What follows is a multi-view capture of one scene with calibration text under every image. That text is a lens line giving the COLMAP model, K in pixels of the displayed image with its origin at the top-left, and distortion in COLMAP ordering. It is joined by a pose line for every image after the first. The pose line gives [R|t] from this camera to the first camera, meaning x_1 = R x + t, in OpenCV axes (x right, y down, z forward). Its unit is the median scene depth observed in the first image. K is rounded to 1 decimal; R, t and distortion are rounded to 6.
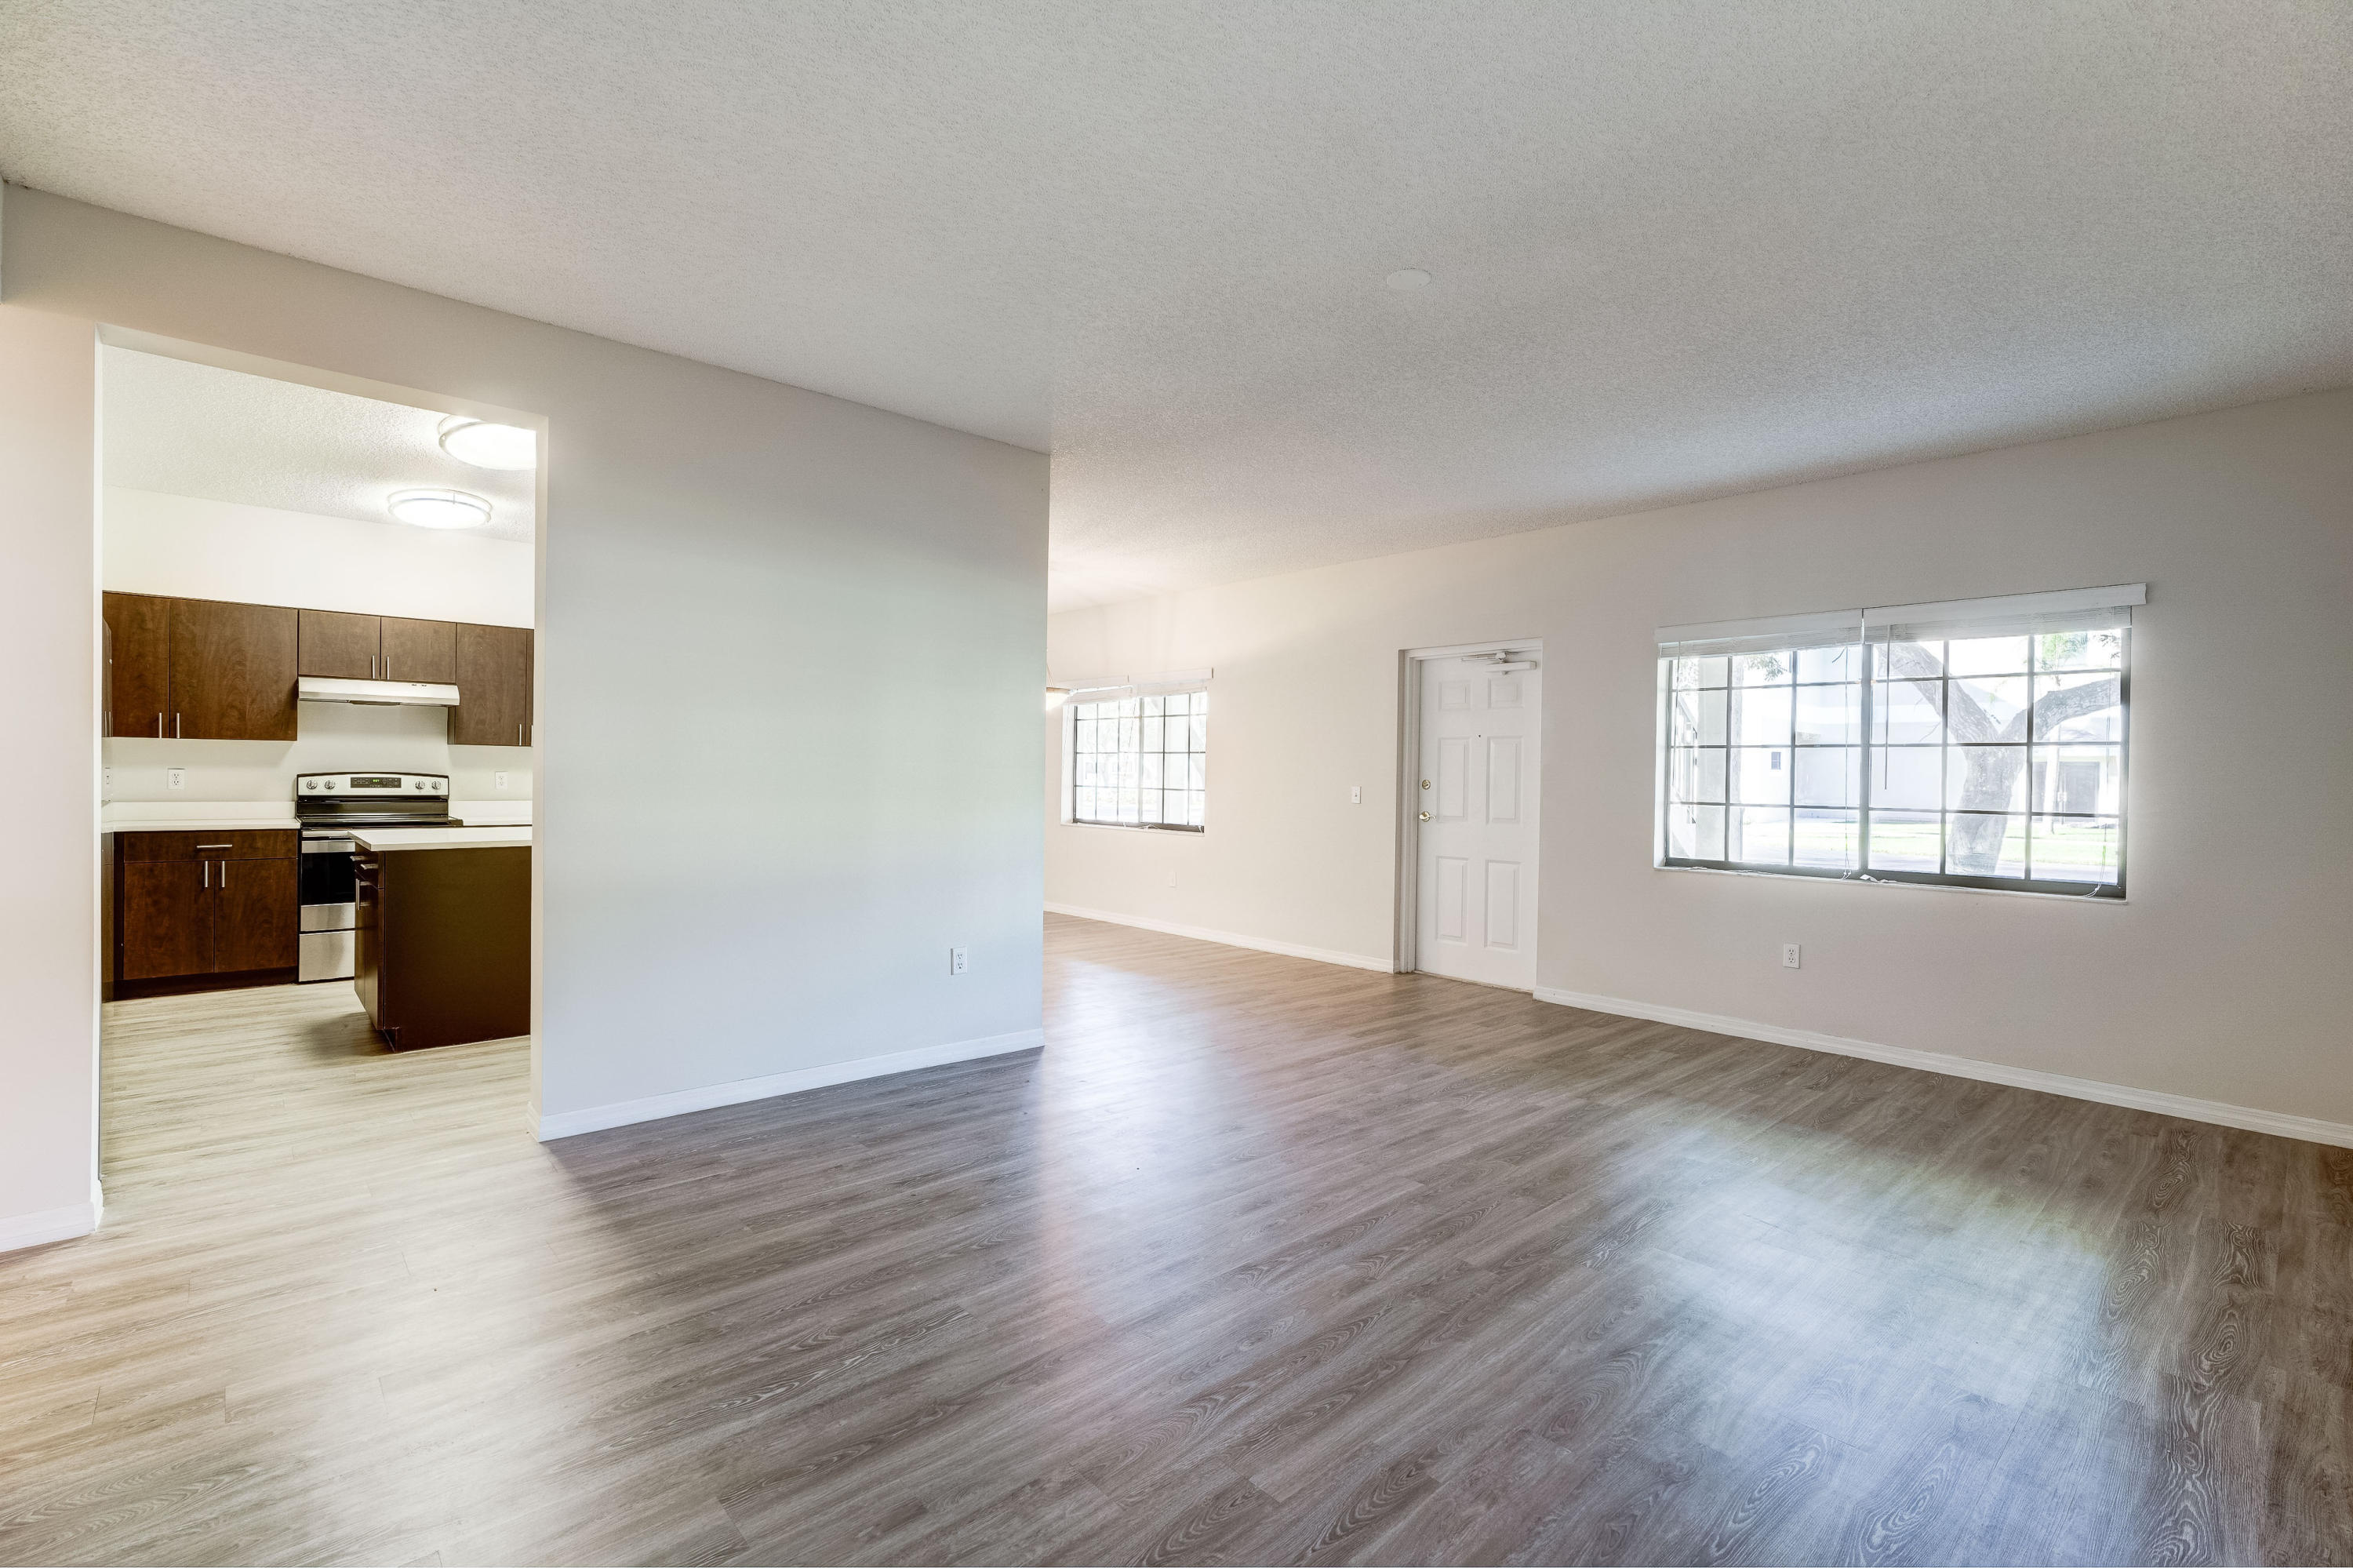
lens RADIAL K [[1047.5, 0, 1183.2], [0, 1047.5, 781.4], [0, 0, 1]] dist [-0.001516, 0.000102]
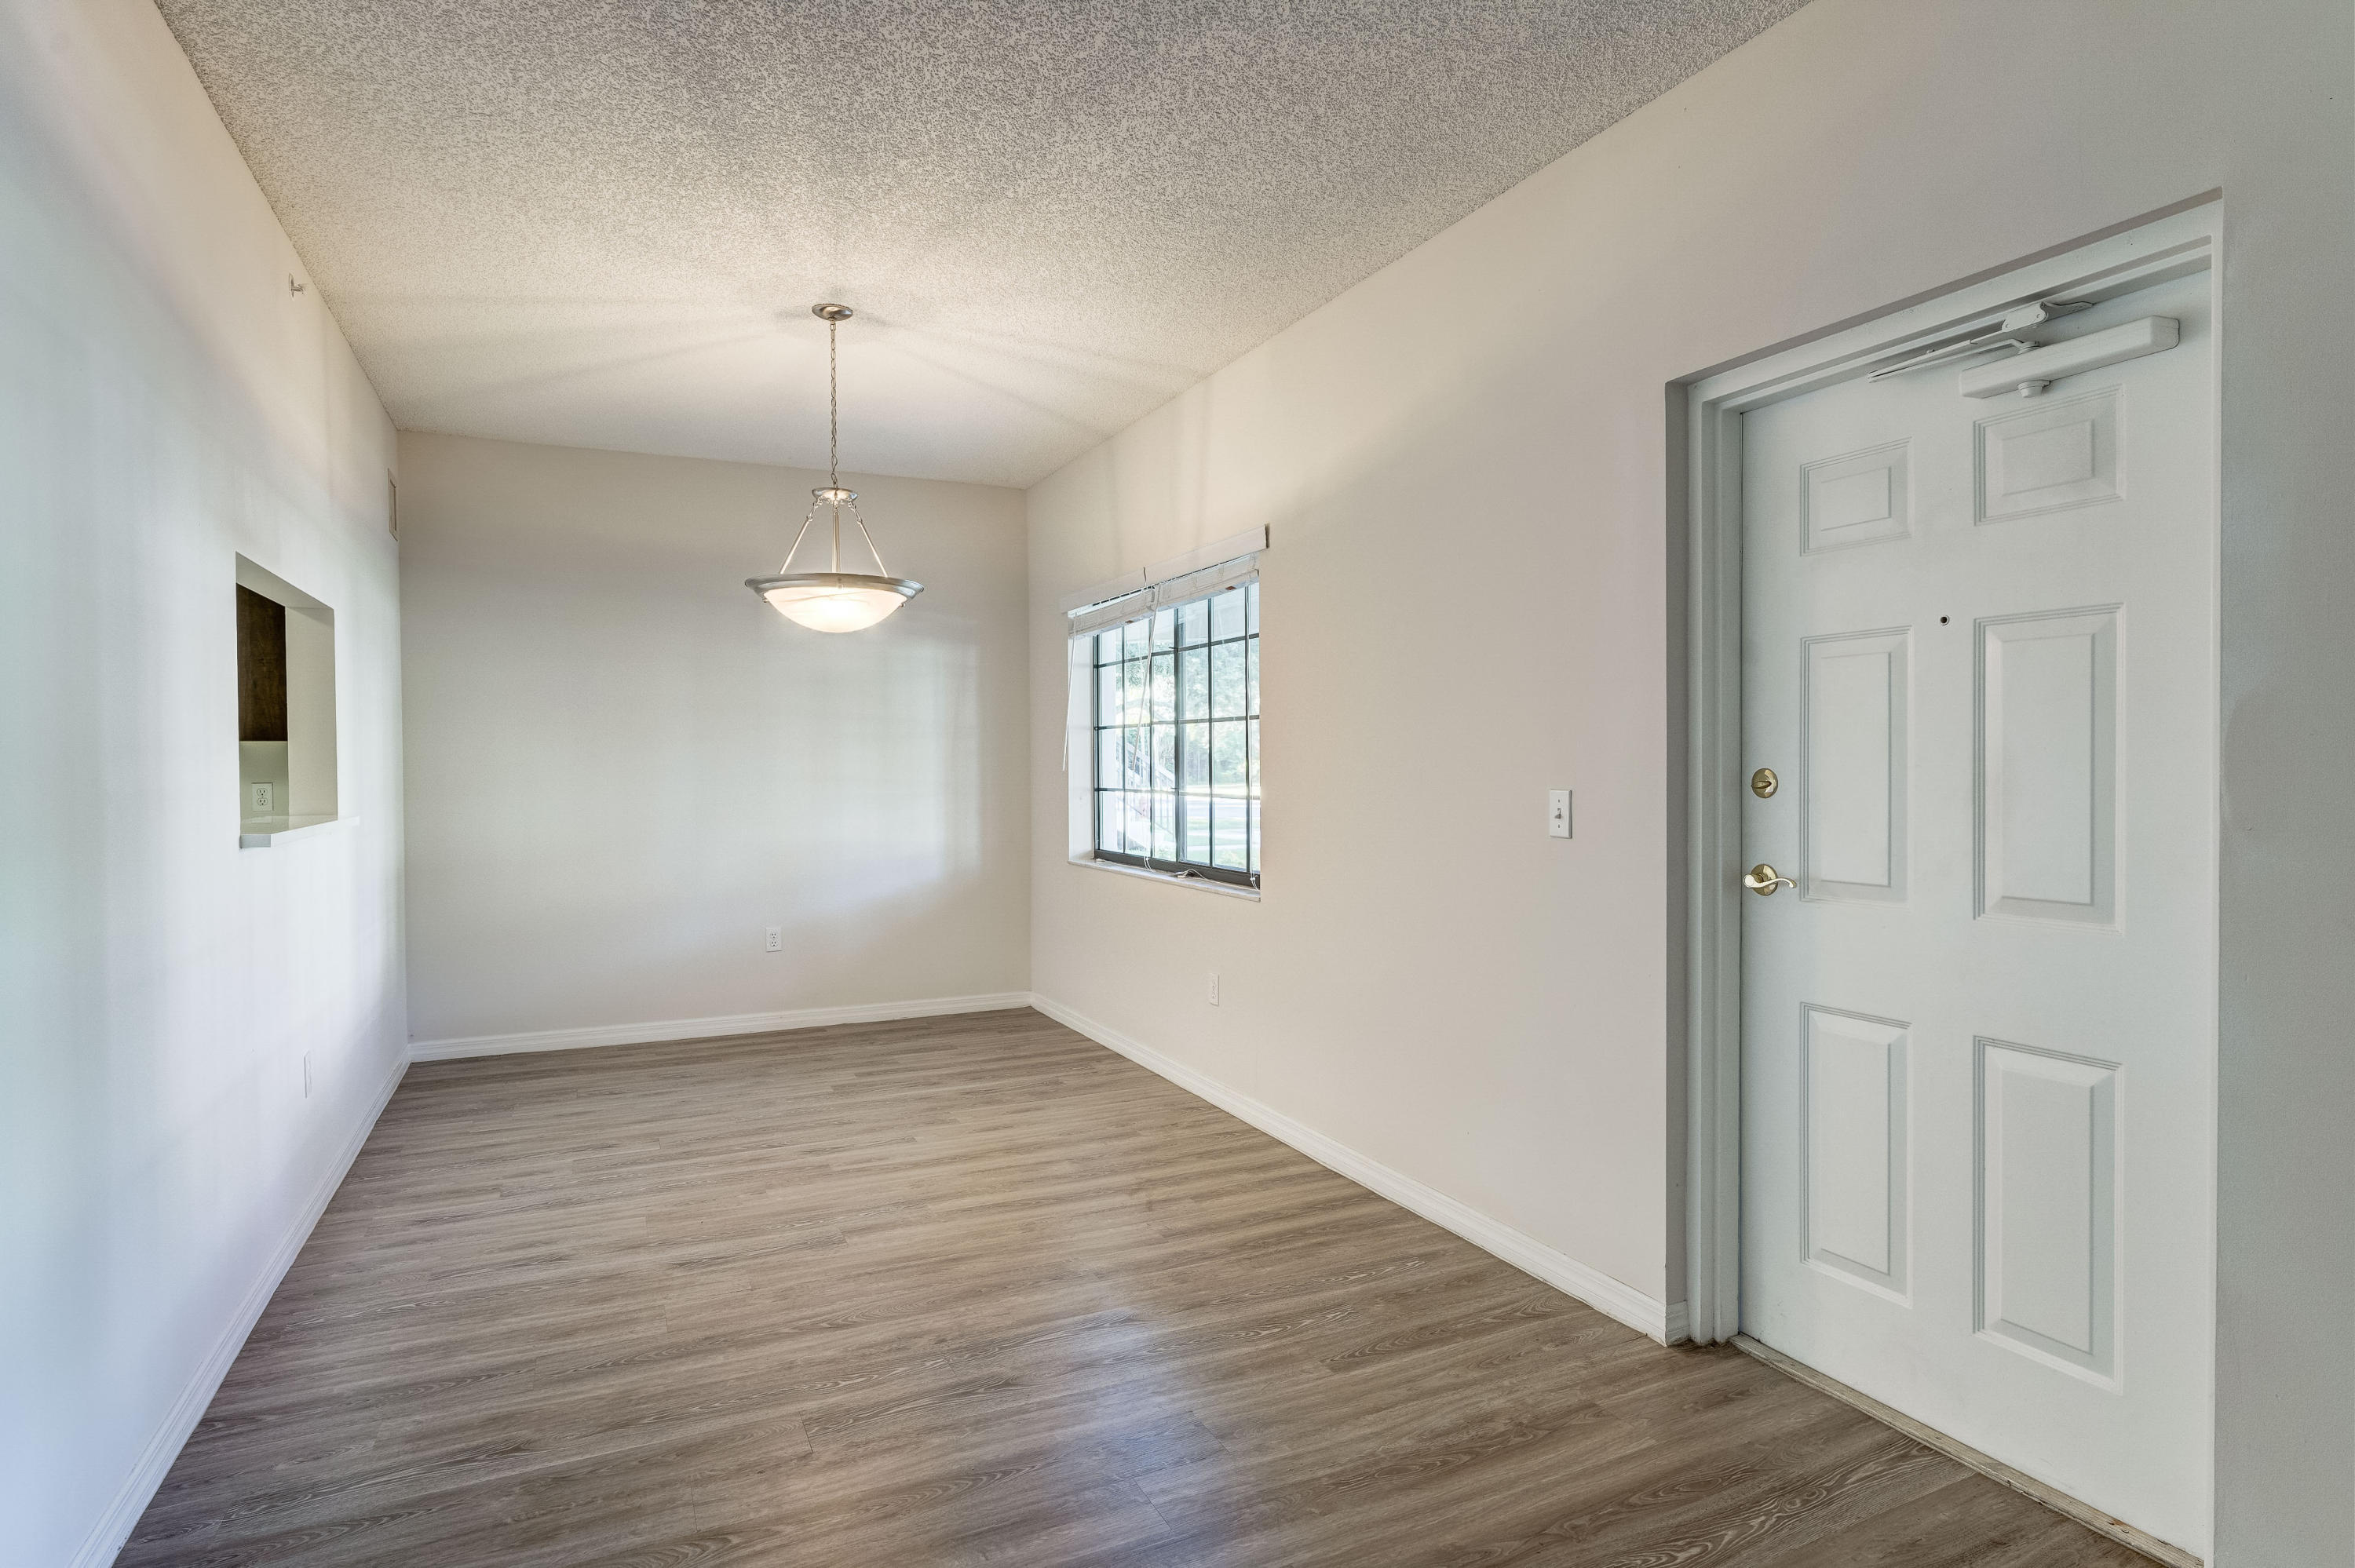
lens RADIAL K [[1231.6, 0, 1177.5], [0, 1231.6, 784.0], [0, 0, 1]] dist [-0.001003, 0.000600]
pose [[0.956544, -0.016342, -0.291129, 0.182667], [0.019588, 0.999774, 0.008238, -0.003810], [0.290929, -0.013583, 0.956648, 0.625216]]
